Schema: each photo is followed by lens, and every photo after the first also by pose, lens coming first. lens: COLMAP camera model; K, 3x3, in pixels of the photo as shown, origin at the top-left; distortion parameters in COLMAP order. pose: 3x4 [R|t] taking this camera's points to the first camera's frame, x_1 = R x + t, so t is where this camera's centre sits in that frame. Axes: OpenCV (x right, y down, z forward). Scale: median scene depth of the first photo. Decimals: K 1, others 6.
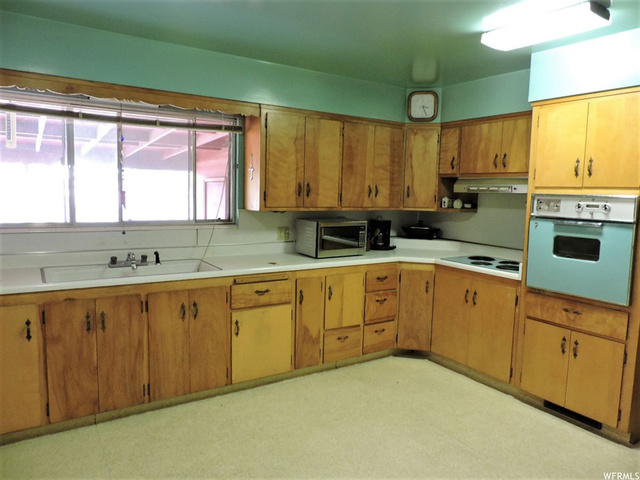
lens RADIAL K [[458.0, 0, 316.8], [0, 458.0, 239.4], [0, 0, 1]] dist [-0.027516, 0.002588]
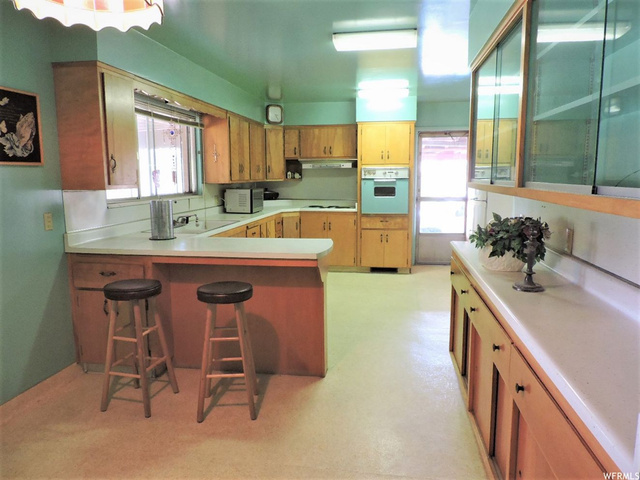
lens RADIAL K [[458.0, 0, 319.9], [0, 458.0, 240.0], [0, 0, 1]] dist [-0.027516, 0.002588]
pose [[0.655504, -0.133813, 0.743242, -1.072114], [0.103941, 0.990796, 0.086711, 0.021014], [-0.748005, 0.020414, 0.663379, -0.185553]]
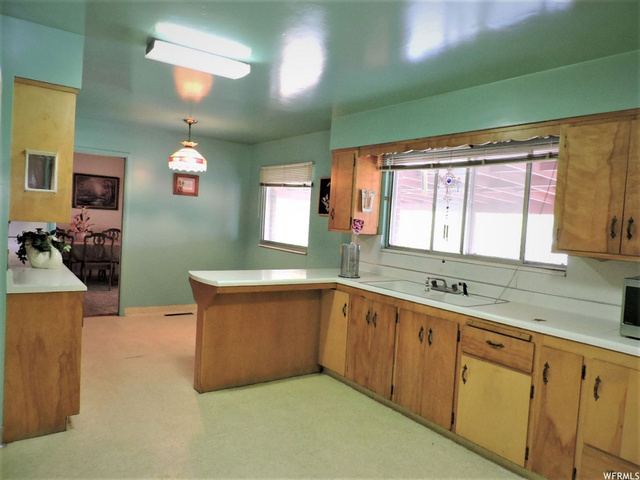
lens RADIAL K [[458.0, 0, 316.1], [0, 458.0, 236.9], [0, 0, 1]] dist [-0.027516, 0.002588]
pose [[0.033351, 0.019208, -0.999259, 0.662802], [-0.159972, 0.987027, 0.013633, -0.036846], [0.986558, 0.159398, 0.035991, 0.586294]]
